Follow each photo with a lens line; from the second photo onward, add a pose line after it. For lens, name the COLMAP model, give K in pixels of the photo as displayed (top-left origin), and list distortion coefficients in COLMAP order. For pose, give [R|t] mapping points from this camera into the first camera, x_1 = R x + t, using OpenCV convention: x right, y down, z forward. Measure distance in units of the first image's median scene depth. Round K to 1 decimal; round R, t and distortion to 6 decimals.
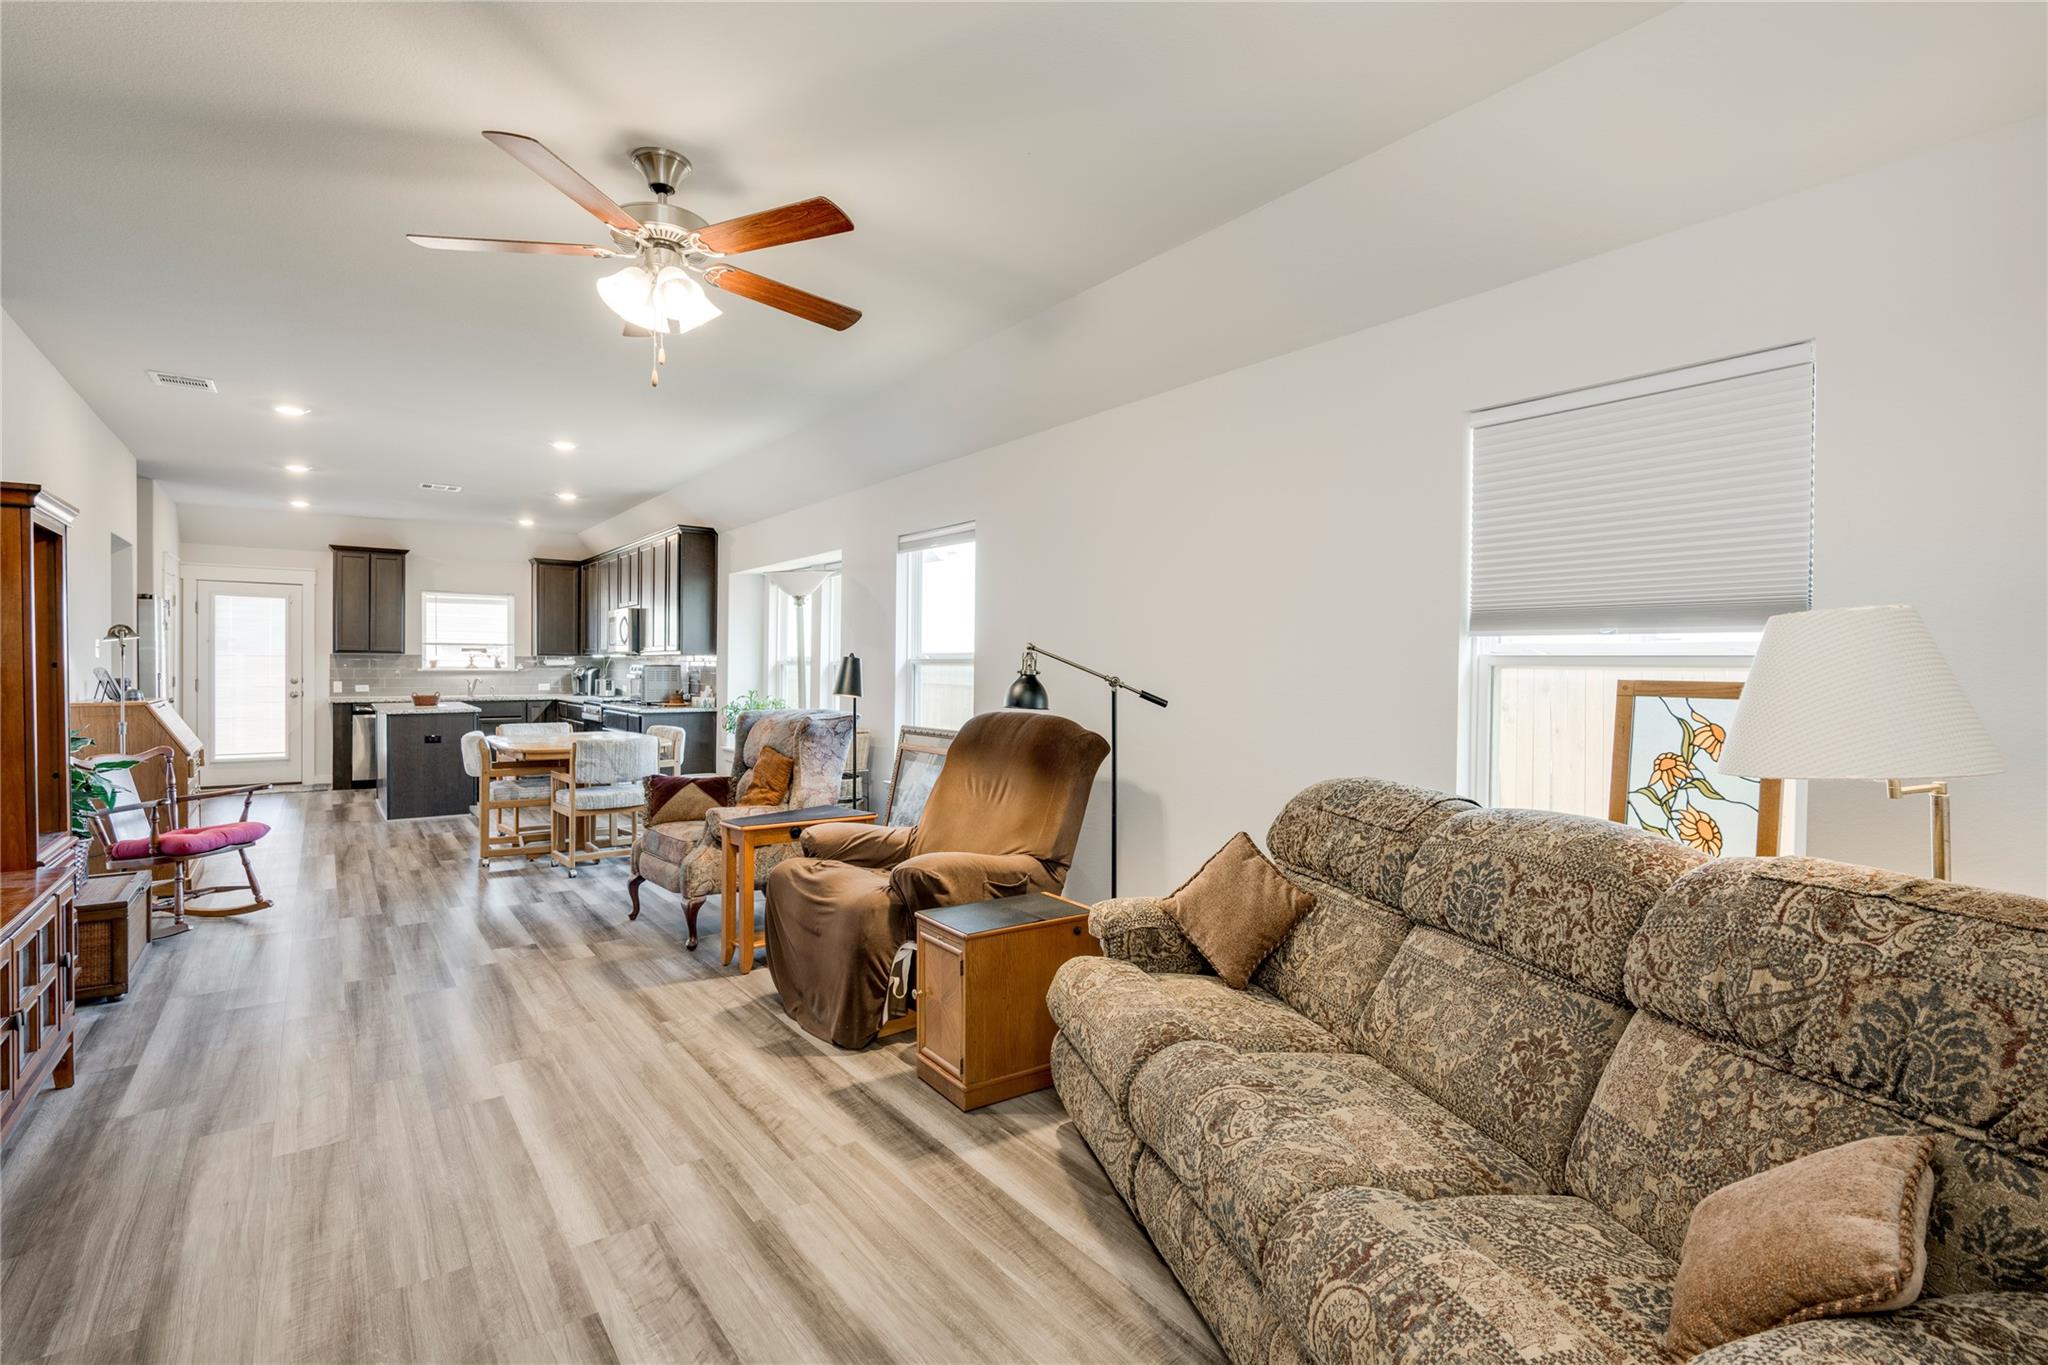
lens RADIAL K [[929.2, 0, 1024.0], [0, 929.2, 682.5], [0, 0, 1]] dist [0.000929, 0.000373]
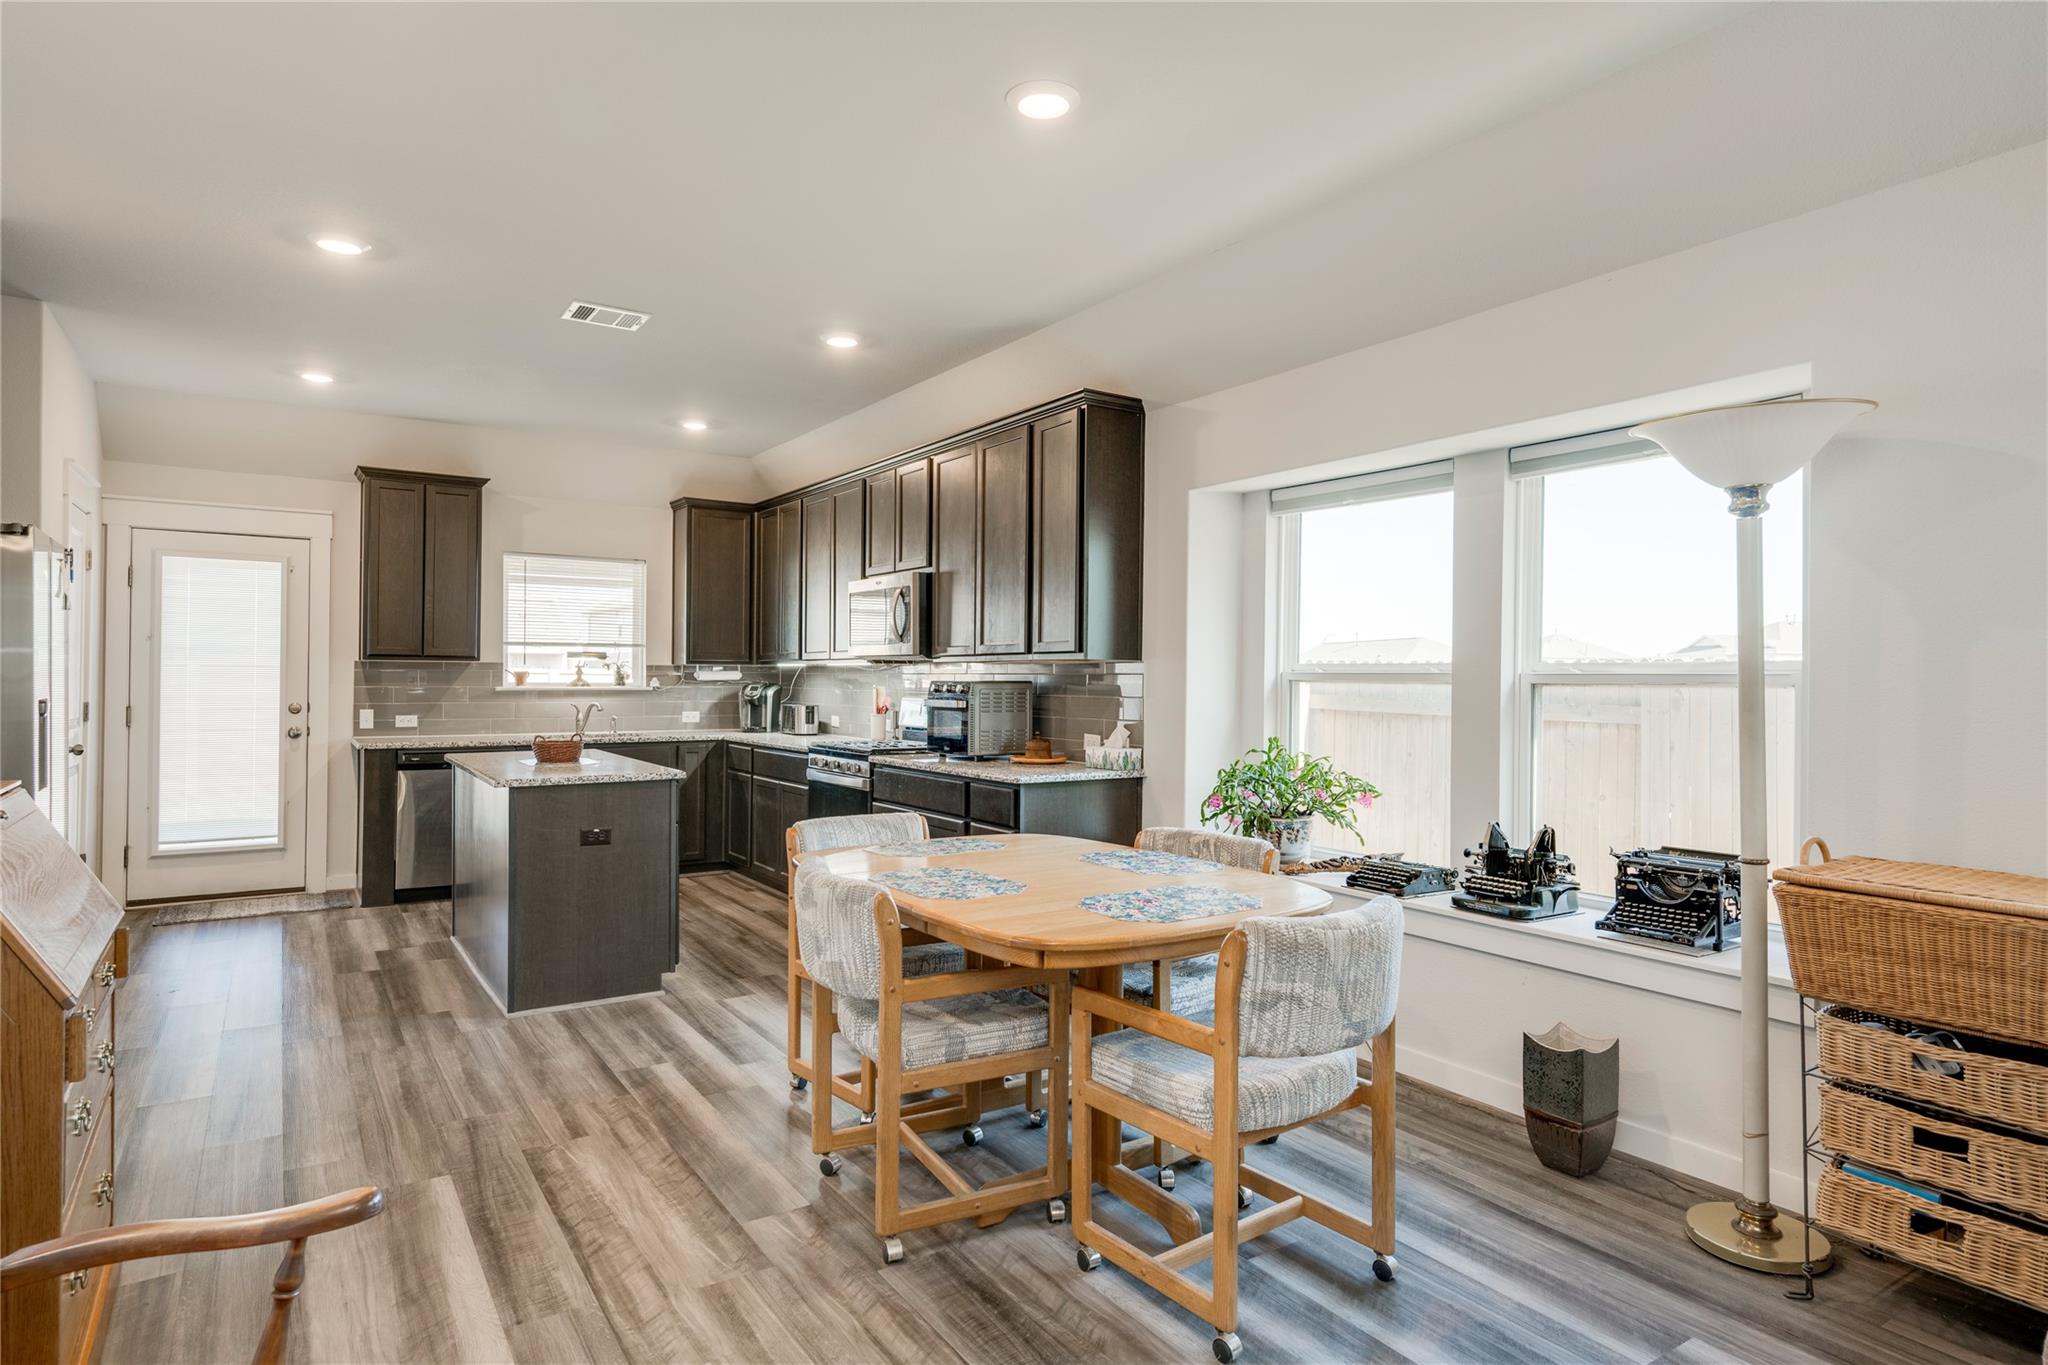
lens RADIAL K [[1131.9, 0, 1024.0], [0, 1131.9, 682.5], [0, 0, 1]] dist [0.015164, -0.000752]
pose [[0.997676, -0.000788, -0.068135, -0.289025], [-0.000183, 0.999899, -0.014243, -0.007801], [0.068139, 0.014223, 0.997574, 0.331908]]
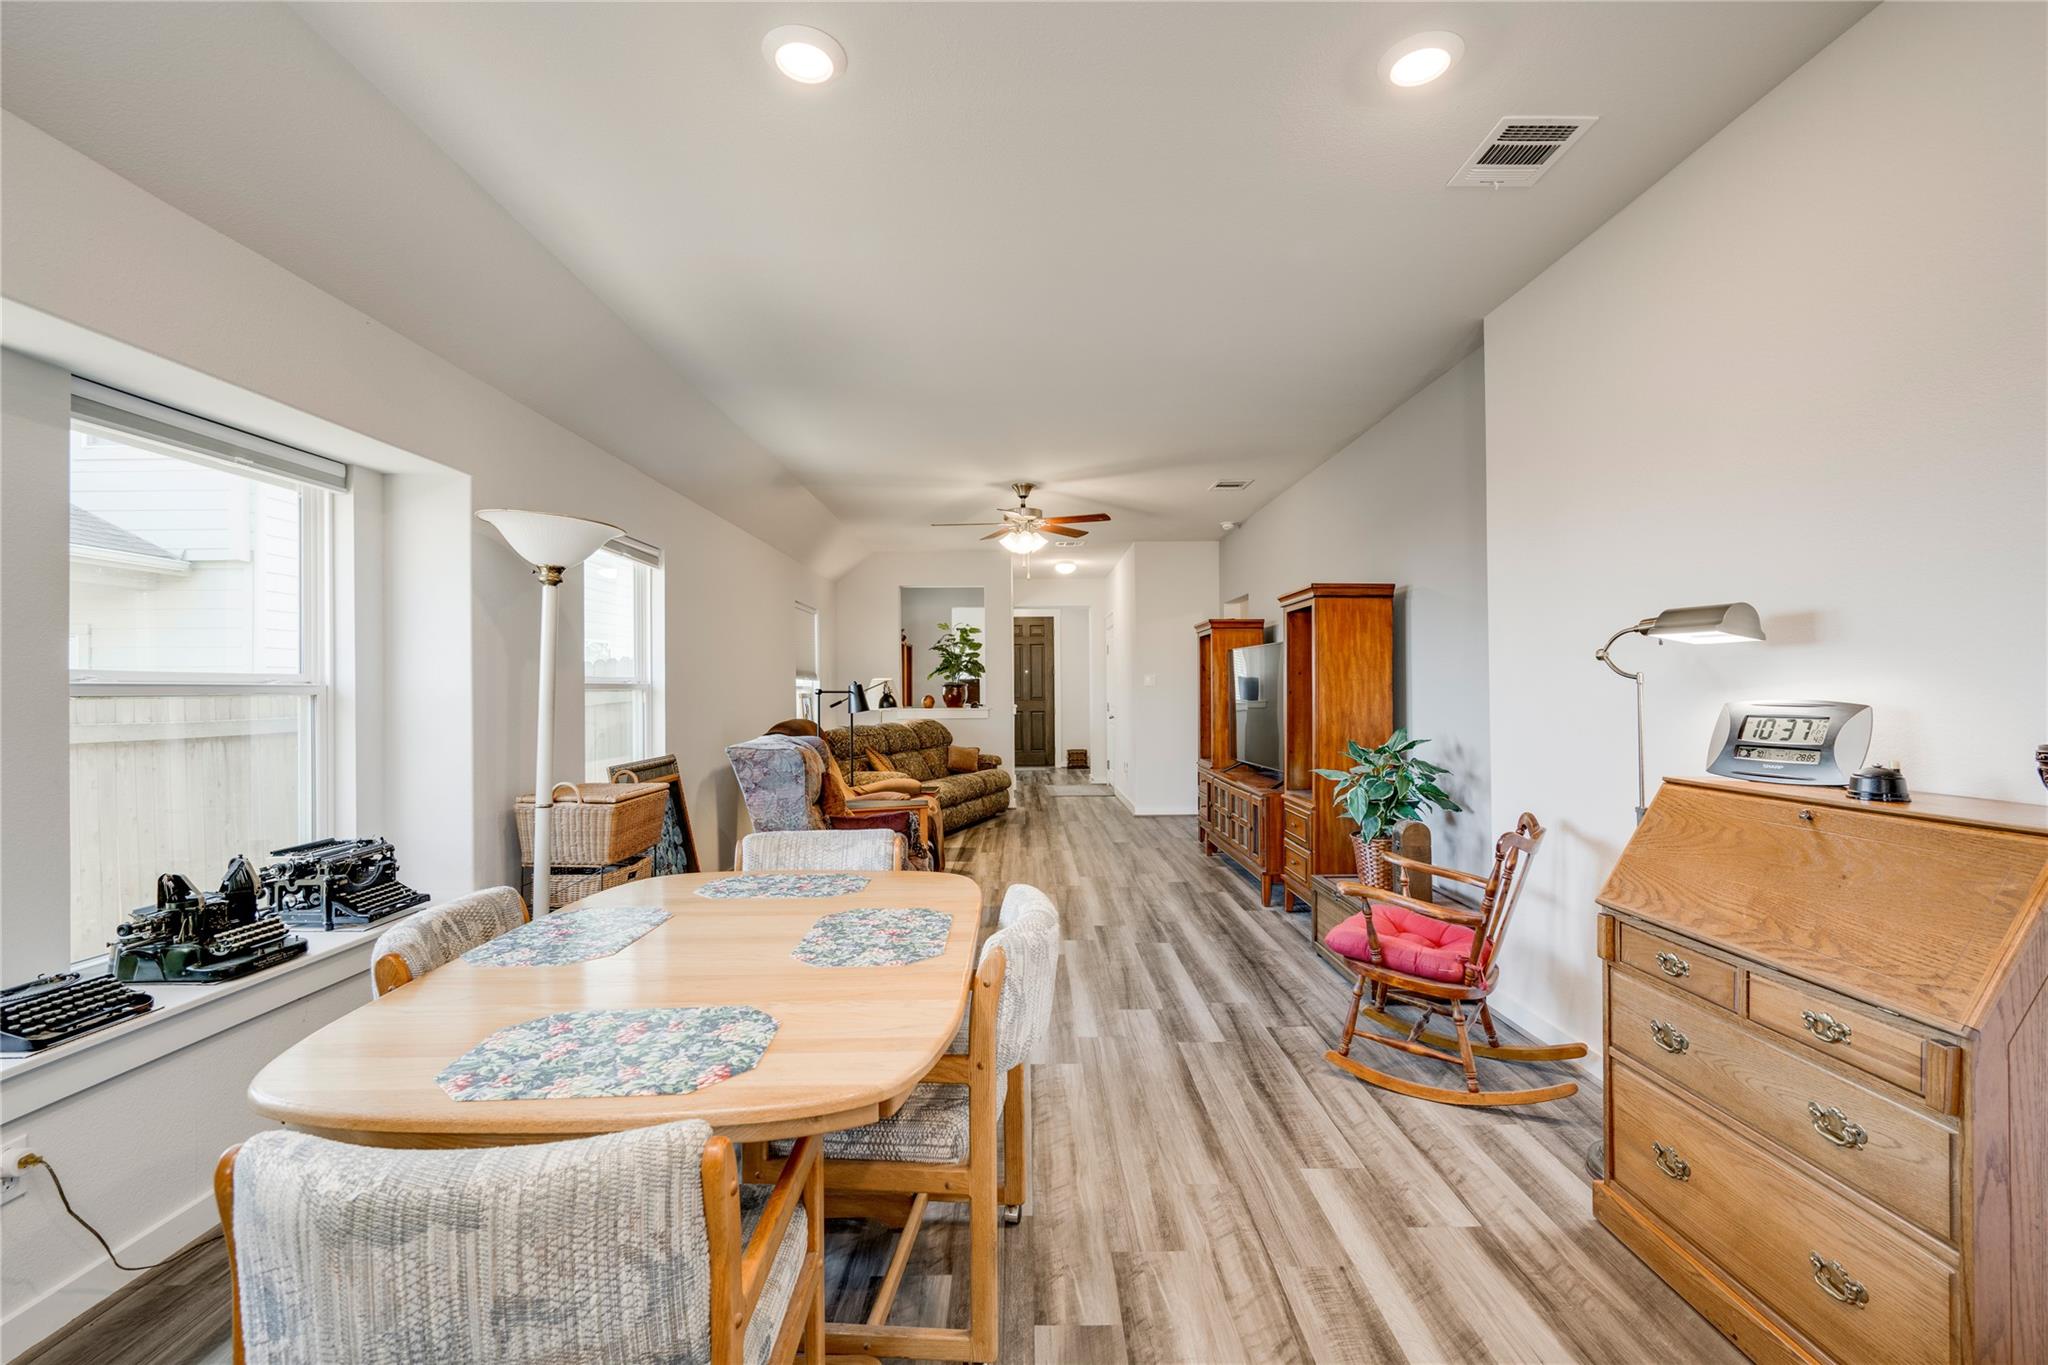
lens RADIAL K [[858.5, 0, 1051.4], [0, 858.5, 684.9], [0, 0, 1]] dist [0.000352, 0.000037]
pose [[-0.813480, 0.003268, 0.581584, -0.475144], [0.013669, 0.999815, 0.013502, -0.015837], [-0.581432, 0.018934, -0.813375, 0.770127]]
